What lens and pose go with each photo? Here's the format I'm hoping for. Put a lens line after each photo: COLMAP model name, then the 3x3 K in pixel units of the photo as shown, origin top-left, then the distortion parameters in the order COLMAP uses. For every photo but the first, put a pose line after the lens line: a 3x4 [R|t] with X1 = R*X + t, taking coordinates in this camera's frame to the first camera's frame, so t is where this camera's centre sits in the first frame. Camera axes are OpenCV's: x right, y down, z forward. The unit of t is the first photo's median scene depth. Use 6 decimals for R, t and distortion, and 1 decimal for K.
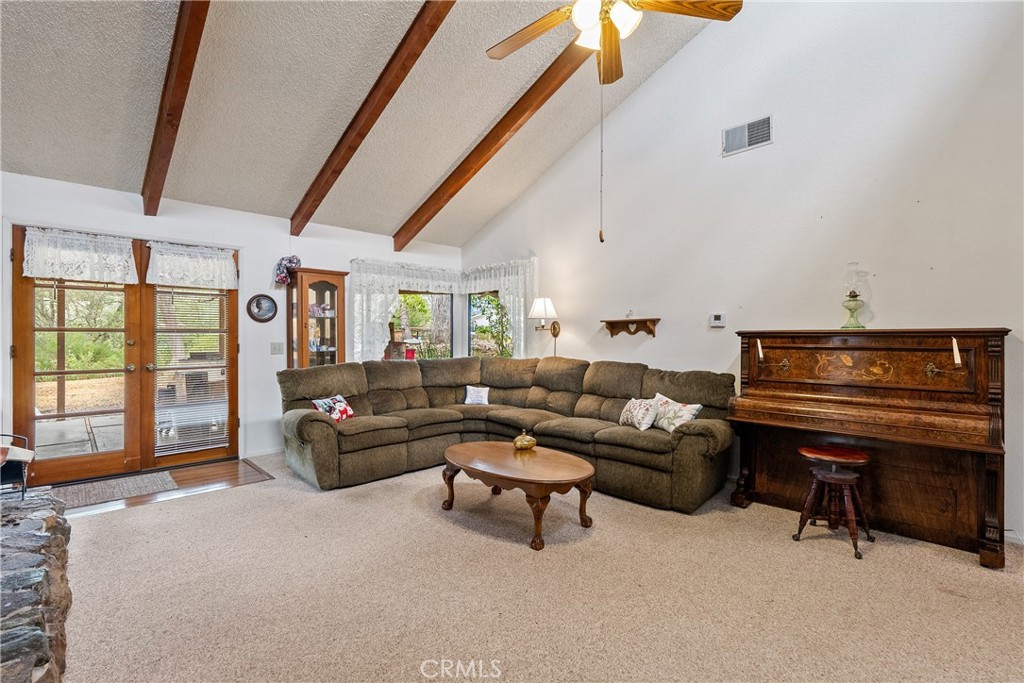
lens RADIAL K [[470.8, 0, 511.0], [0, 470.8, 335.3], [0, 0, 1]] dist [0.001783, -0.000491]
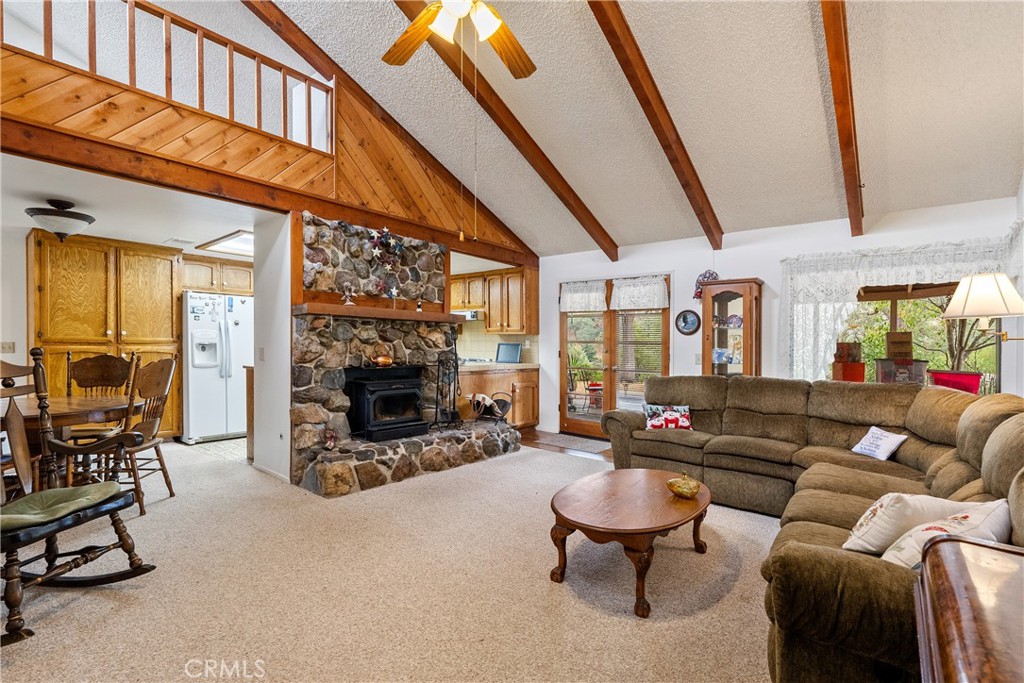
lens RADIAL K [[470.8, 0, 507.4], [0, 470.8, 344.0], [0, 0, 1]] dist [0.001783, -0.000491]
pose [[0.104613, 0.004508, -0.994503, 0.564011], [-0.011064, 0.999933, 0.003368, -0.004737], [0.994451, 0.010651, 0.104656, 0.475700]]
